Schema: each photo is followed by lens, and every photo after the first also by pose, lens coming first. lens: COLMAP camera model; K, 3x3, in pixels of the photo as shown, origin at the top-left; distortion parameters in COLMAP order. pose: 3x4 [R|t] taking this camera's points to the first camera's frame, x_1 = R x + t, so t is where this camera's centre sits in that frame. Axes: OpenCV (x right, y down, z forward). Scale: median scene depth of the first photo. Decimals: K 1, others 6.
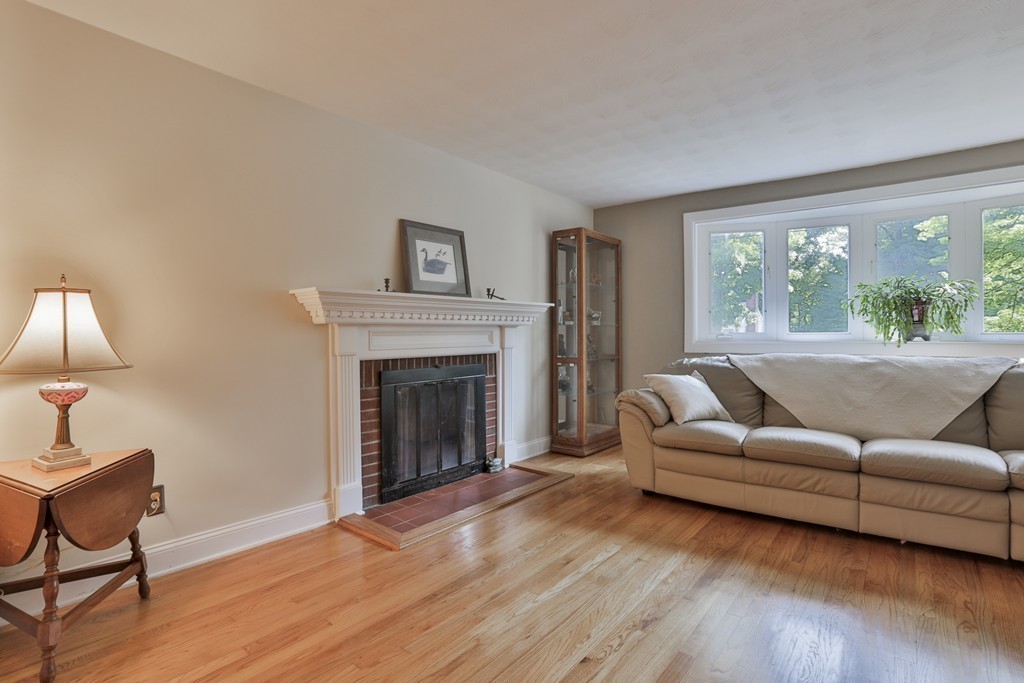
lens RADIAL K [[510.6, 0, 505.0], [0, 510.6, 341.8], [0, 0, 1]] dist [-0.053059, 0.016737]
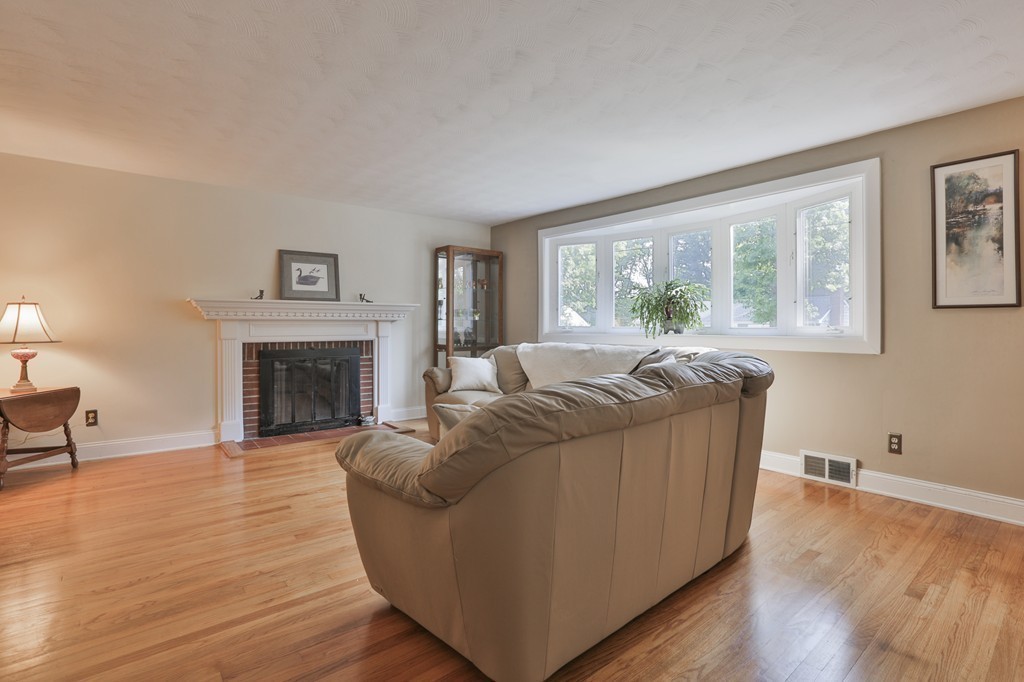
lens RADIAL K [[490.7, 0, 521.6], [0, 490.7, 333.5], [0, 0, 1]] dist [-0.037345, 0.009238]
pose [[0.982015, 0.008048, -0.188630, 0.758395], [-0.008255, 0.999966, -0.000313, 0.001139], [0.188621, 0.001865, 0.982048, -0.270333]]
